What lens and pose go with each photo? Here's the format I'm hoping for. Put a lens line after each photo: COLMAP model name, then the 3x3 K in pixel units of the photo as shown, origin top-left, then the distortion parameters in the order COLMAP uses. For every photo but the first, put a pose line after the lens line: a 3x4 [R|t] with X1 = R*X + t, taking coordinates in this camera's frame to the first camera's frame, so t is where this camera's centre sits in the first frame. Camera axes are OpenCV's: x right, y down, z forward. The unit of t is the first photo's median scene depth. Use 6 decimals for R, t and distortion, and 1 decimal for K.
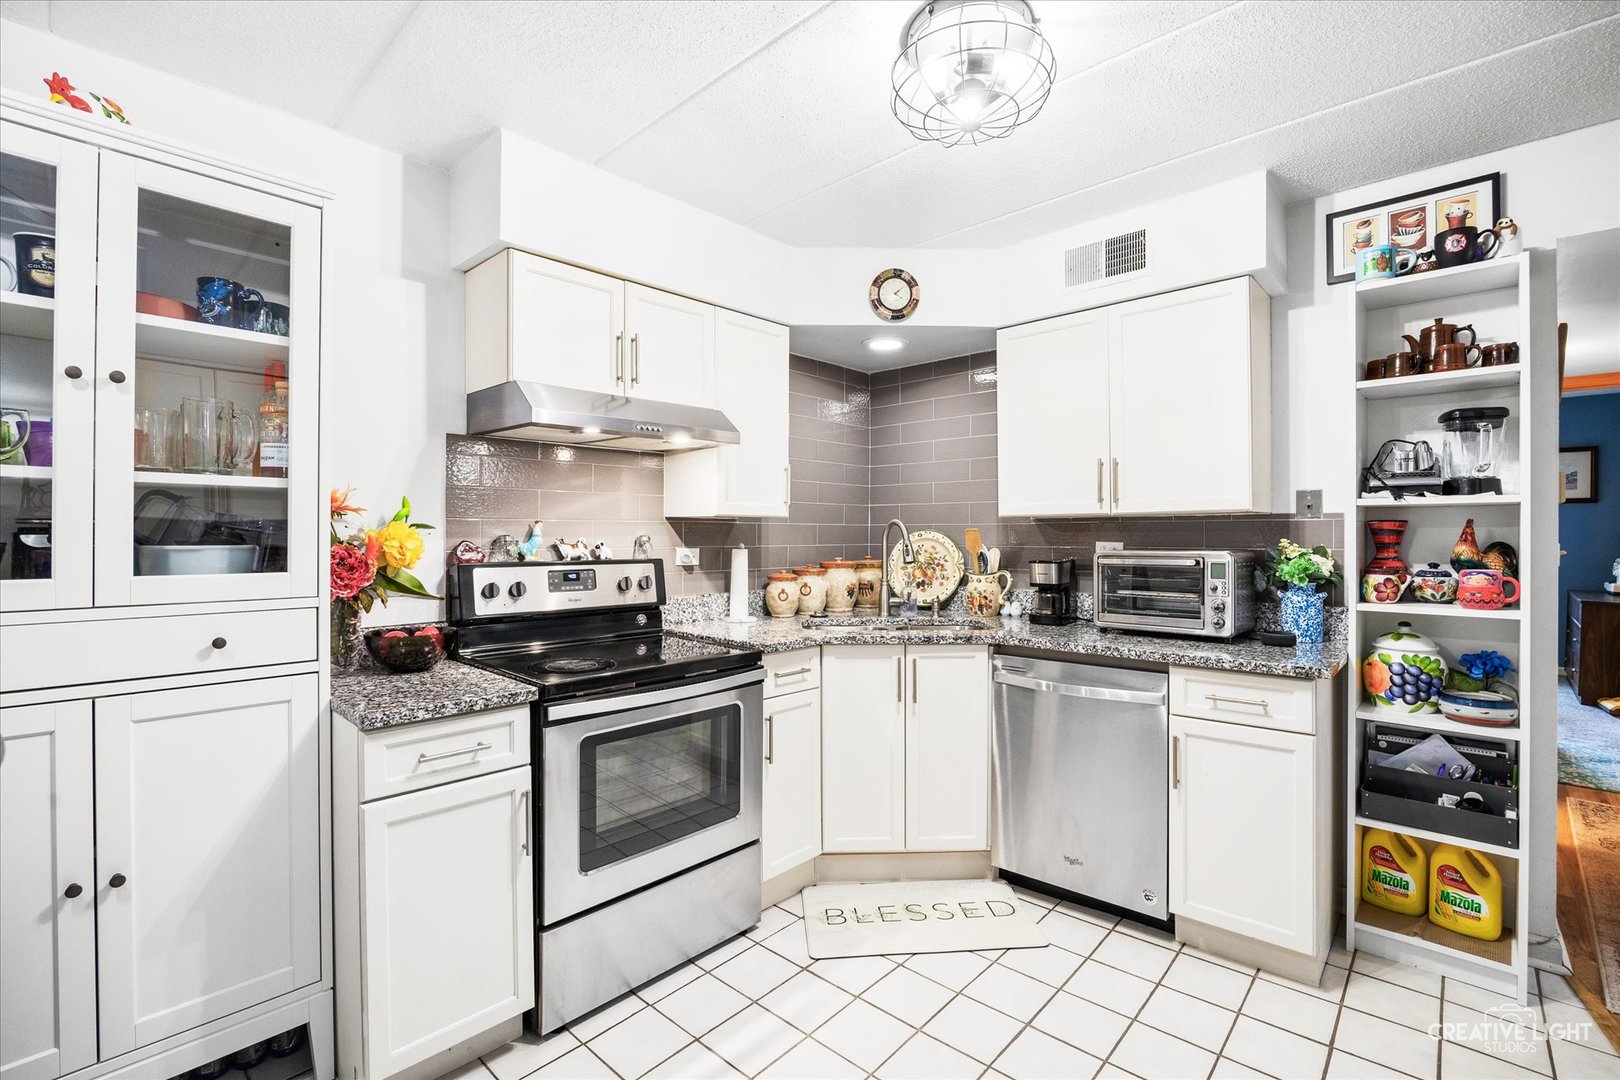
lens RADIAL K [[720.7, 0, 823.1], [0, 720.7, 535.2], [0, 0, 1]] dist [-0.013226, -0.000024]
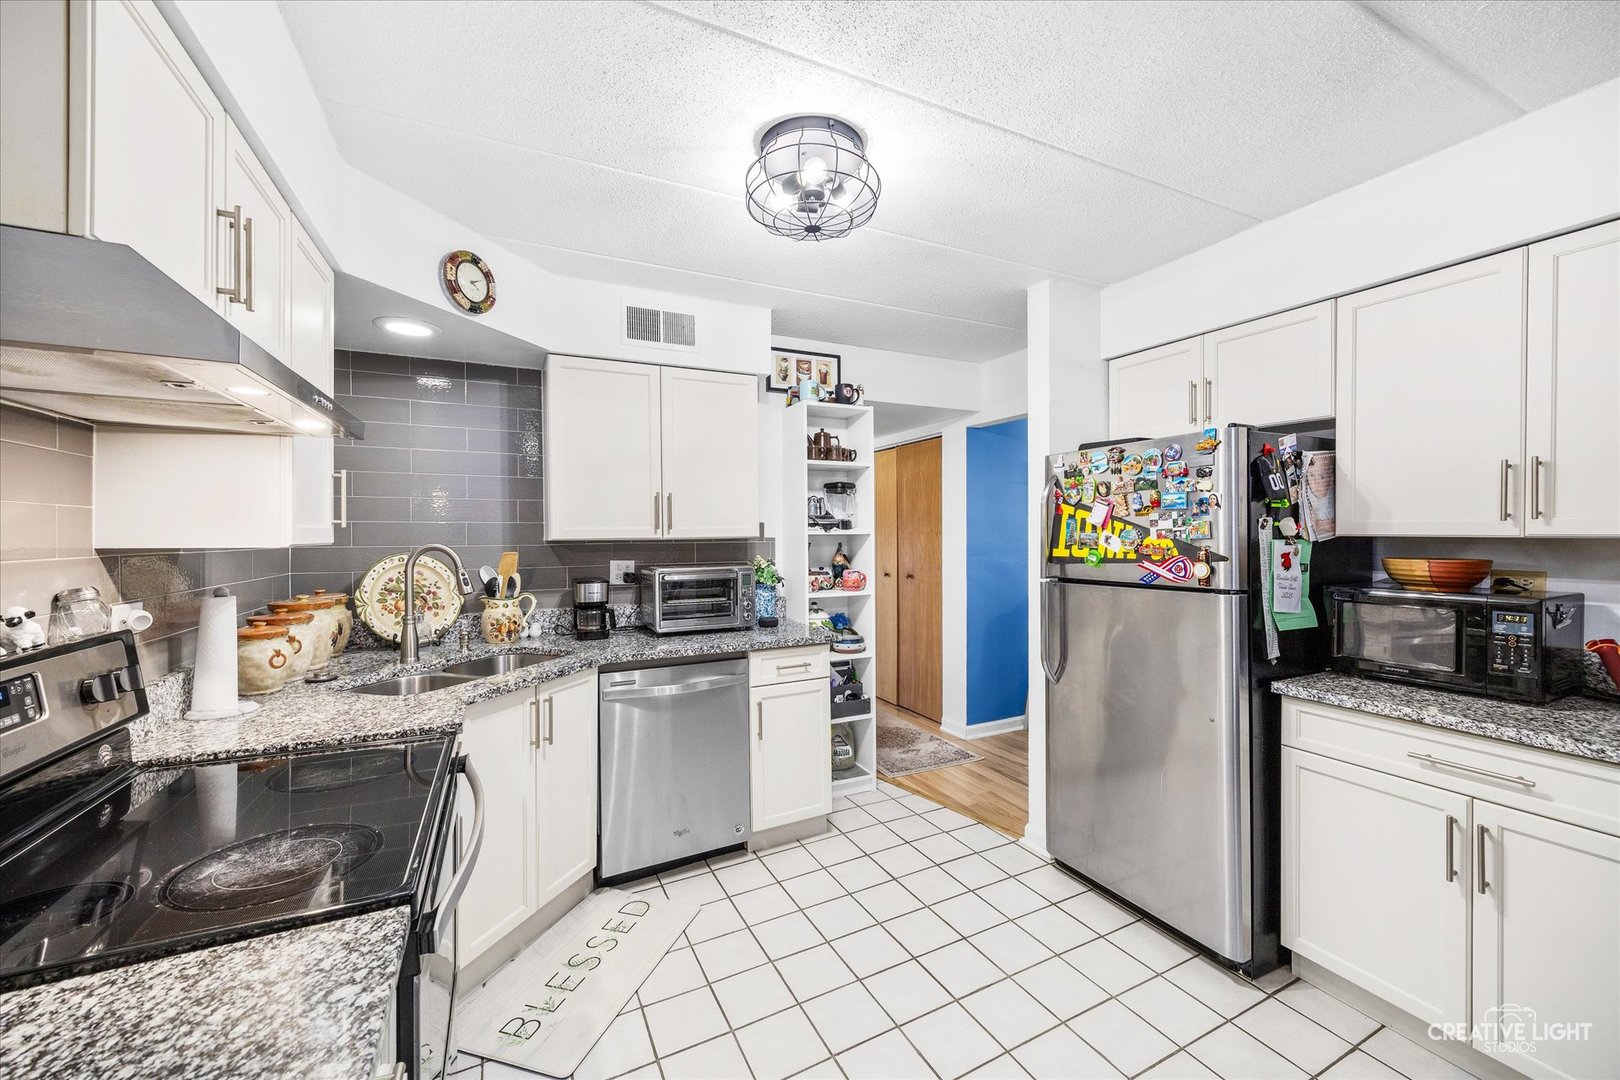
lens RADIAL K [[620.2, 0, 809.3], [0, 620.2, 536.6], [0, 0, 1]] dist [0.001430, 0.000221]
pose [[0.369676, -0.005670, 0.929144, -0.489076], [0.007488, 0.999967, 0.003123, -0.034733], [-0.929131, 0.005803, 0.369706, 0.392472]]
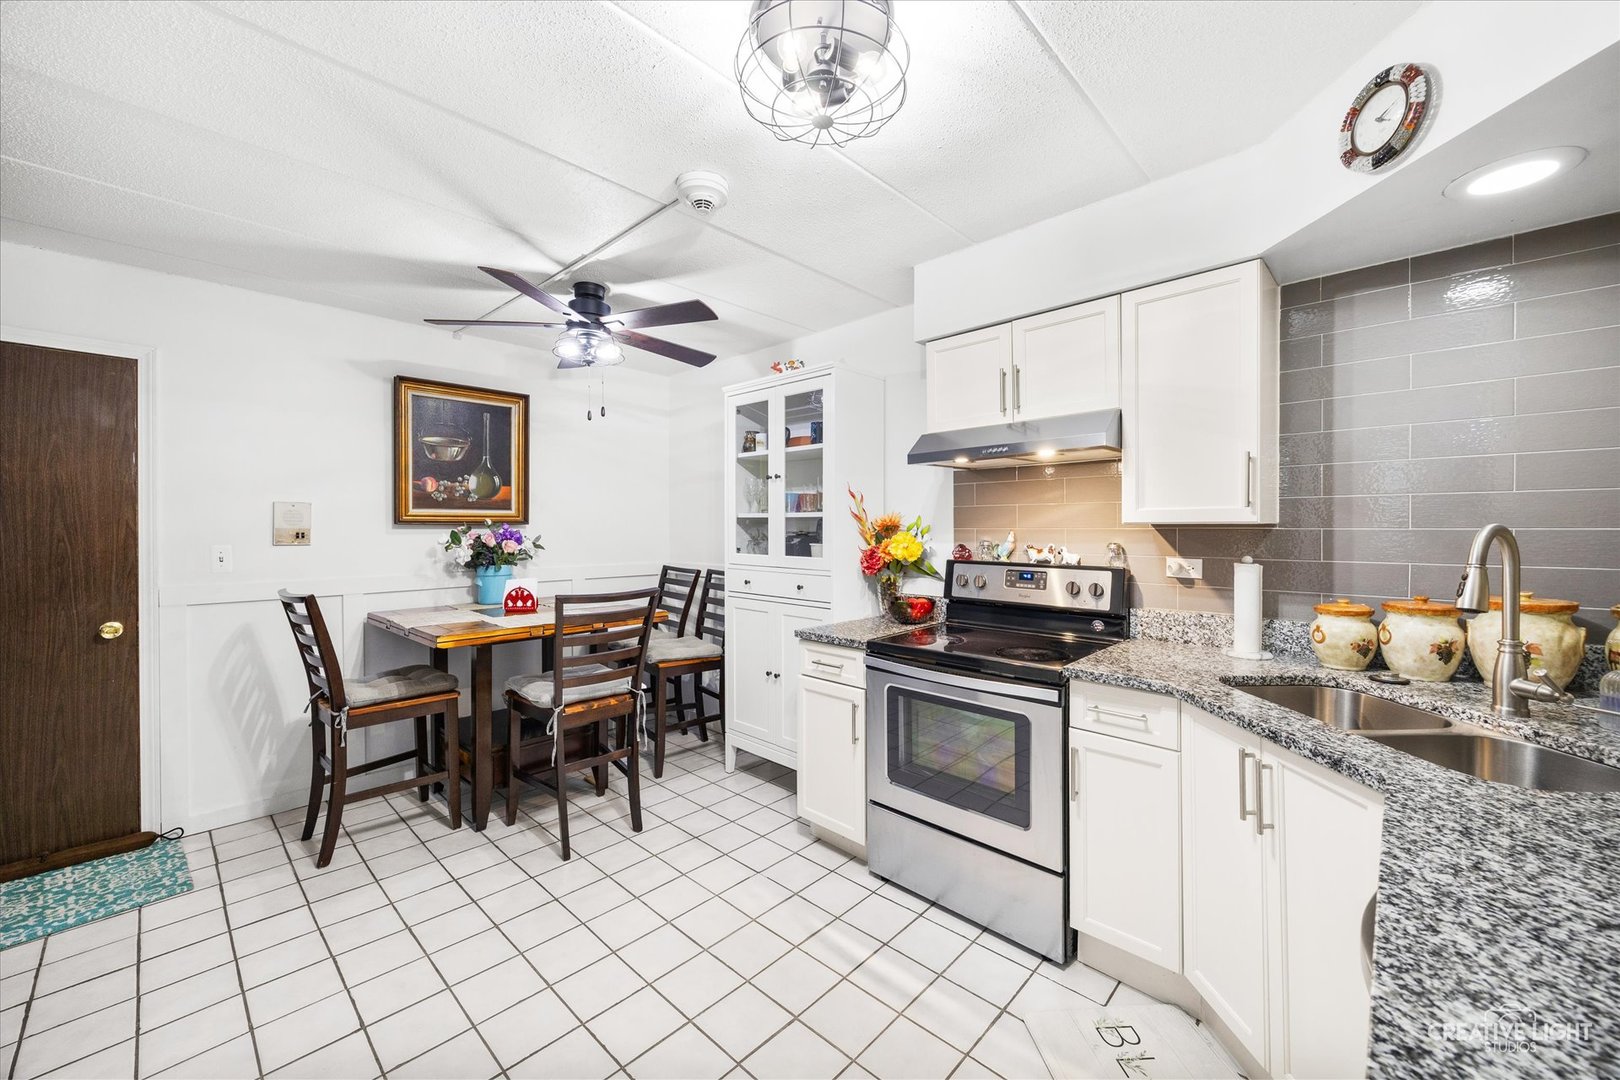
lens RADIAL K [[620.2, 0, 813.9], [0, 620.2, 528.9], [0, 0, 1]] dist [0.001430, 0.000221]
pose [[-0.015194, 0.005939, -0.999867, 0.651254], [0.002126, 0.999980, 0.005908, -0.026499], [0.999882, -0.002036, -0.015207, 0.631823]]
